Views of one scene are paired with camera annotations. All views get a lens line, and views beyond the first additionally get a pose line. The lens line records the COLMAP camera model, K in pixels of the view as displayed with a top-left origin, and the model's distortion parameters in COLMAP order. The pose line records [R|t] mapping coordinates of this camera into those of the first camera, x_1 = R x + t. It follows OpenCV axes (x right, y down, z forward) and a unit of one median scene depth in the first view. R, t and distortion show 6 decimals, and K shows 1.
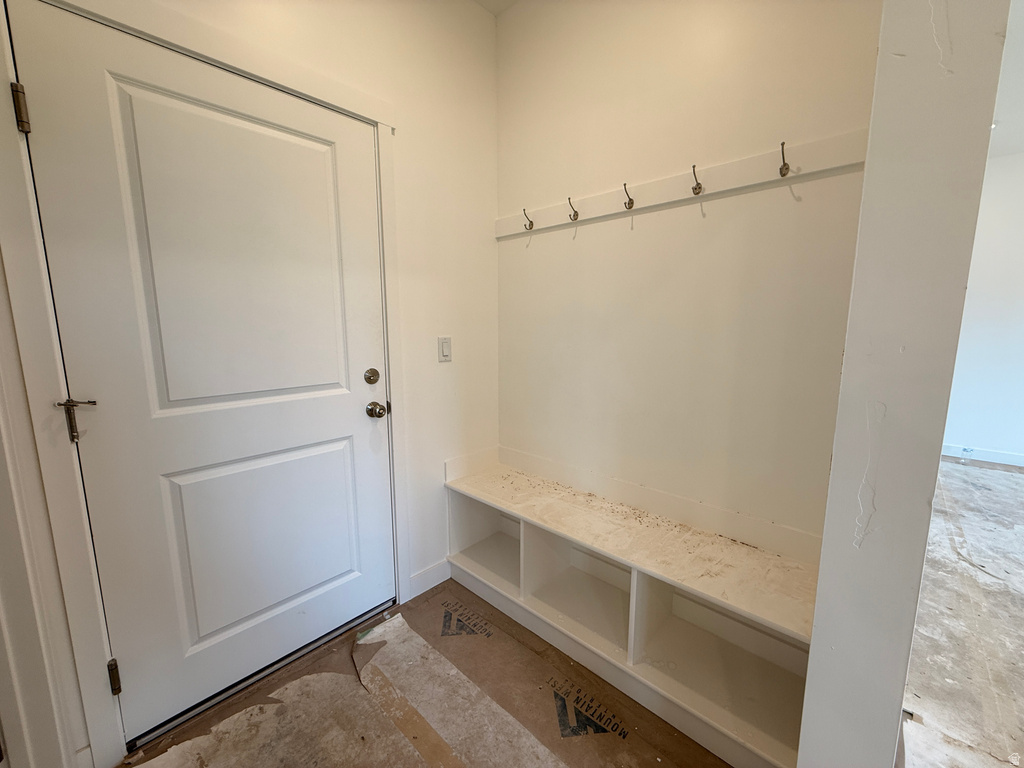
lens RADIAL K [[407.4, 0, 513.3], [0, 407.4, 378.9], [0, 0, 1]] dist [-0.001138, -0.000431]
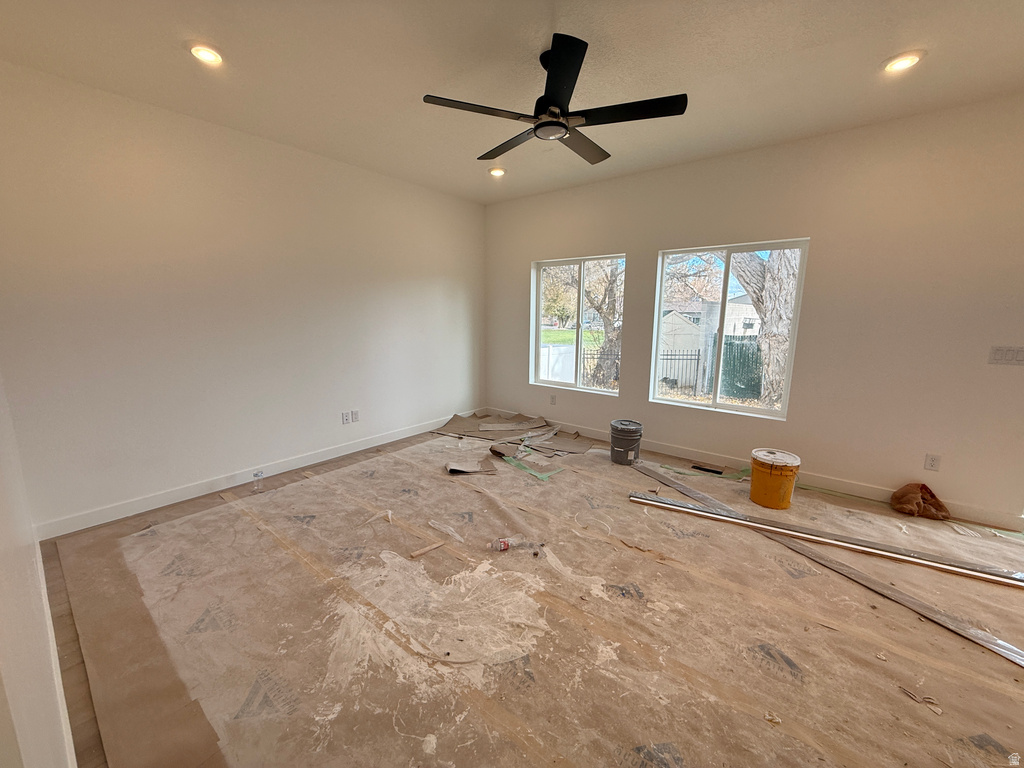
lens RADIAL K [[407.4, 0, 512.5], [0, 407.4, 385.3], [0, 0, 1]] dist [-0.001138, -0.000431]
pose [[-0.064605, -0.171003, 0.983150, 0.408517], [0.128274, 0.975612, 0.178121, -0.151516], [-0.989632, 0.137620, -0.041094, 0.741294]]
